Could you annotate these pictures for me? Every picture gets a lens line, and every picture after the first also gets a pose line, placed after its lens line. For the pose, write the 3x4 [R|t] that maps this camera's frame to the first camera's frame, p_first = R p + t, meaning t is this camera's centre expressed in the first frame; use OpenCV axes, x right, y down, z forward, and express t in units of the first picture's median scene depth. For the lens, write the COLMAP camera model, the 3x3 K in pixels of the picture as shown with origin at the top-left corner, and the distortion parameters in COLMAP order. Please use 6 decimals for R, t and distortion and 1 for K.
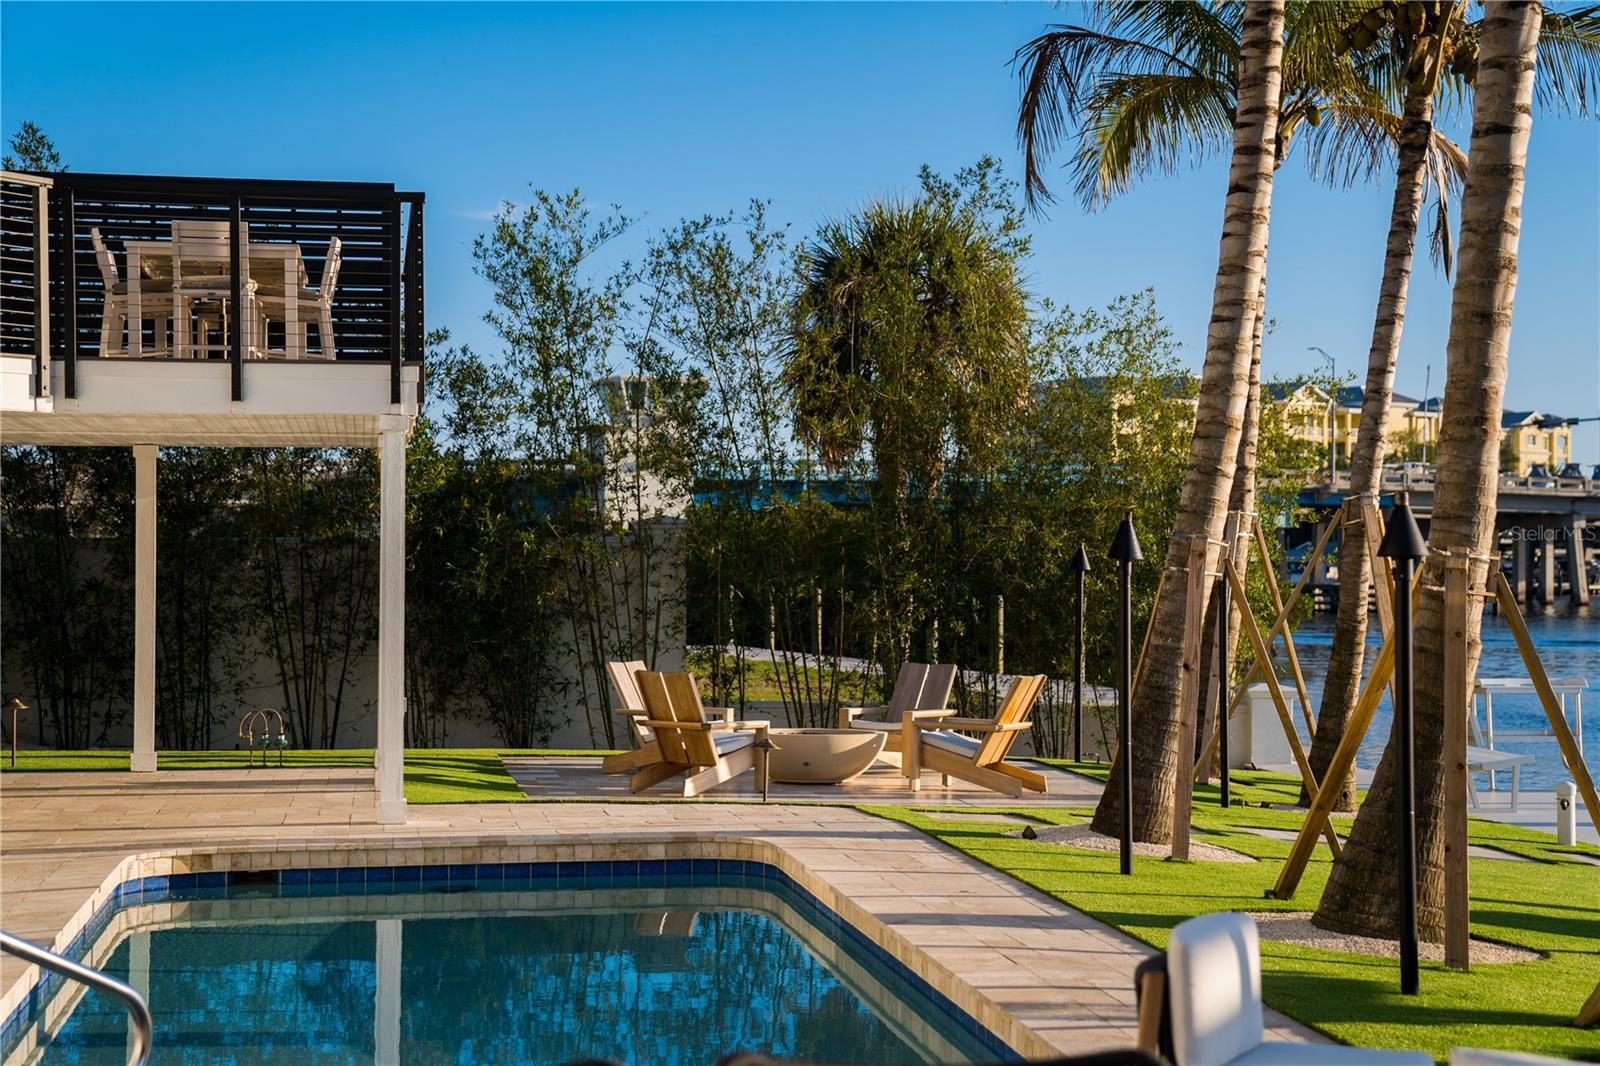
lens RADIAL K [[2517.4, 0, 761.2], [0, 2517.4, 531.9], [0, 0, 1]] dist [0.231219, 0.137711]
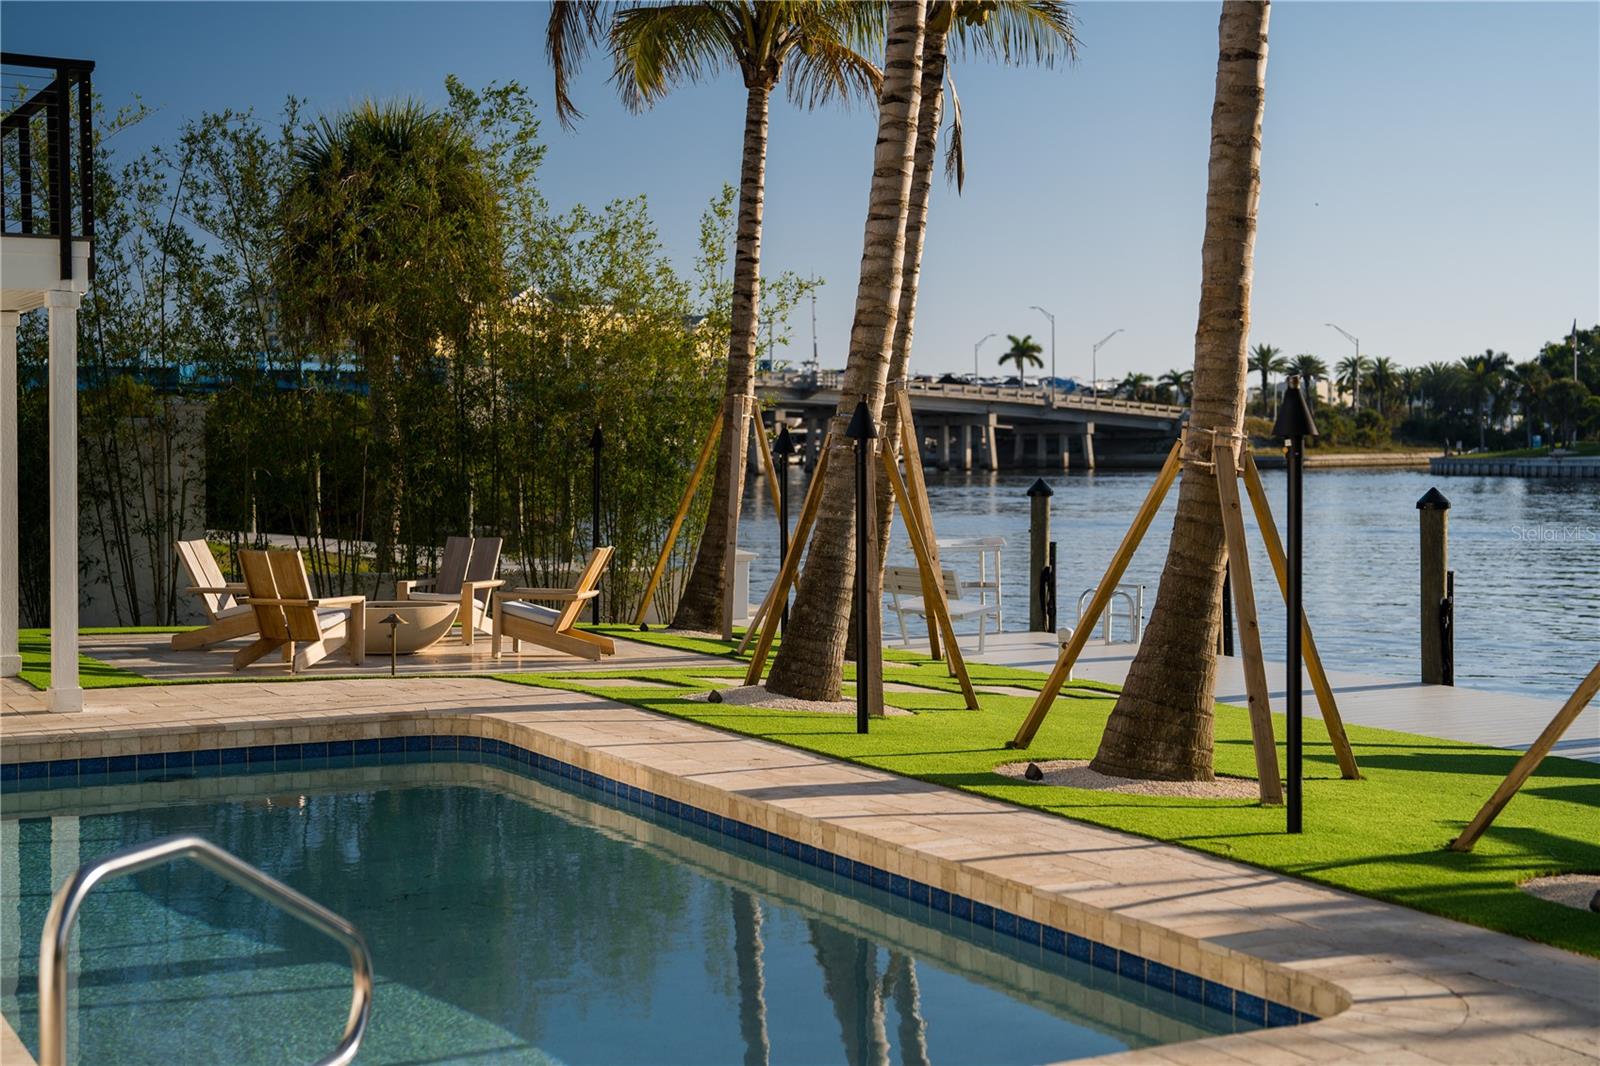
lens RADIAL K [[2215.3, 0, 769.5], [0, 2215.3, 459.5], [0, 0, 1]] dist [-0.069476, 0.409786]
pose [[0.948329, -0.005776, 0.317237, -0.169273], [-0.000762, 0.999790, 0.020479, 0.000447], [-0.317289, -0.019663, 0.948125, 0.117849]]
